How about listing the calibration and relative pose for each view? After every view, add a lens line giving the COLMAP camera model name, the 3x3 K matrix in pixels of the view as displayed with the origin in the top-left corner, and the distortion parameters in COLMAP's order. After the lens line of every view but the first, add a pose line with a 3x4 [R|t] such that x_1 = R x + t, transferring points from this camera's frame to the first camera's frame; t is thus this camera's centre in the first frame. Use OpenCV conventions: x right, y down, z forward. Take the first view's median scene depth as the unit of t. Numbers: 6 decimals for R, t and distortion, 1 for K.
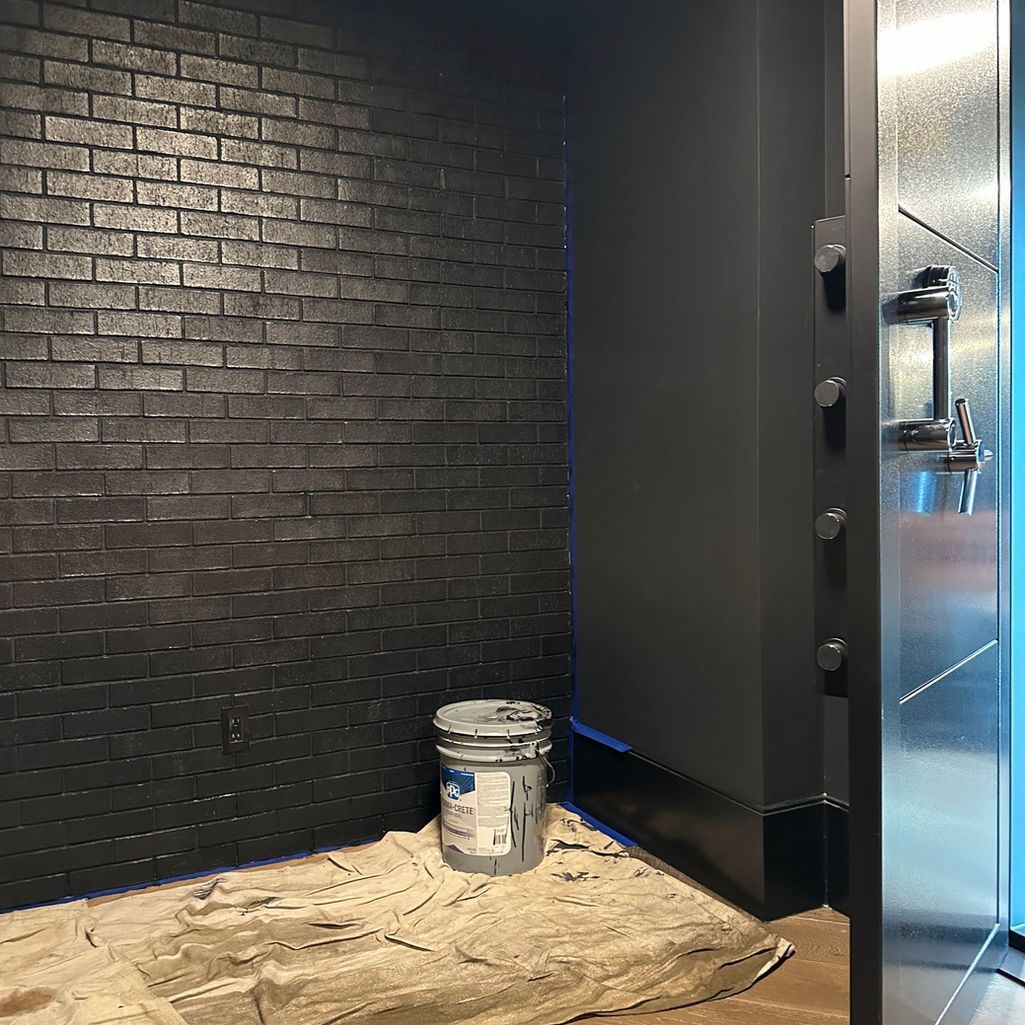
lens RADIAL K [[1027.6, 0, 508.4], [0, 1027.6, 503.5], [0, 0, 1]] dist [0.113561, 0.000000]
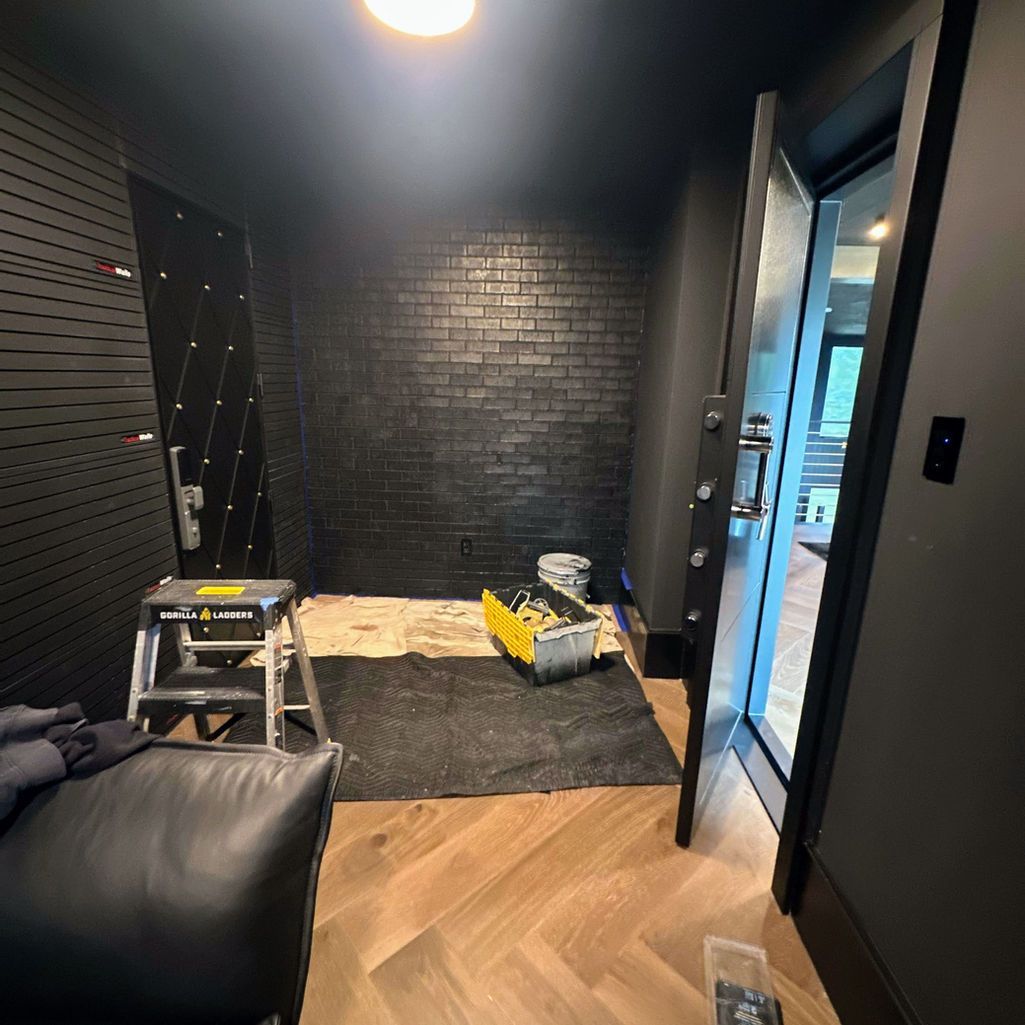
lens RADIAL K [[548.8, 0, 512.5], [0, 548.8, 513.9], [0, 0, 1]] dist [0.007014, -0.001207]
pose [[0.874769, 0.148320, -0.461281, 0.414233], [-0.052736, 0.975486, 0.213650, -0.140927], [0.481662, -0.162568, 0.861147, -0.048054]]
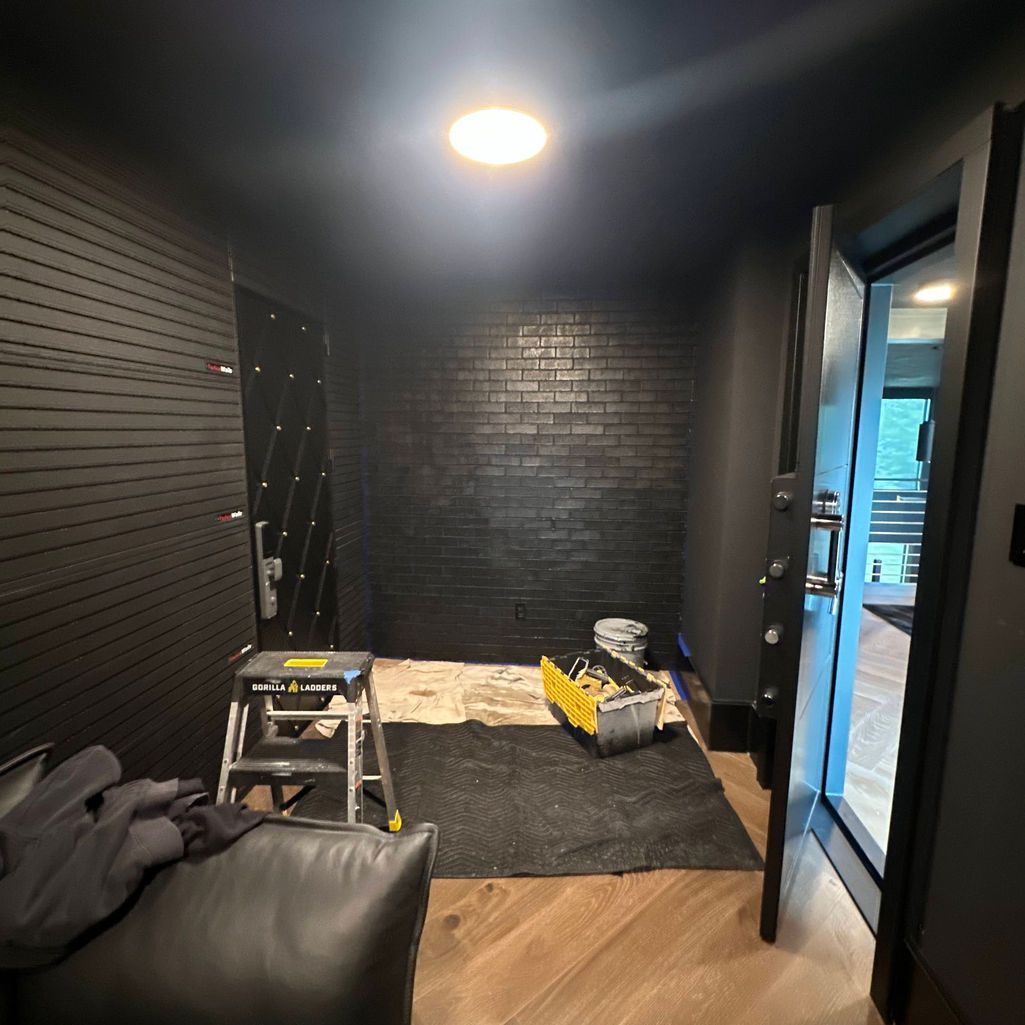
lens RADIAL K [[548.8, 0, 515.1], [0, 548.8, 515.5], [0, 0, 1]] dist [0.007014, -0.001207]
pose [[0.843717, 0.094856, -0.528341, 0.391299], [-0.035331, 0.991942, 0.121668, -0.167843], [0.535625, -0.083986, 0.840269, -0.086152]]
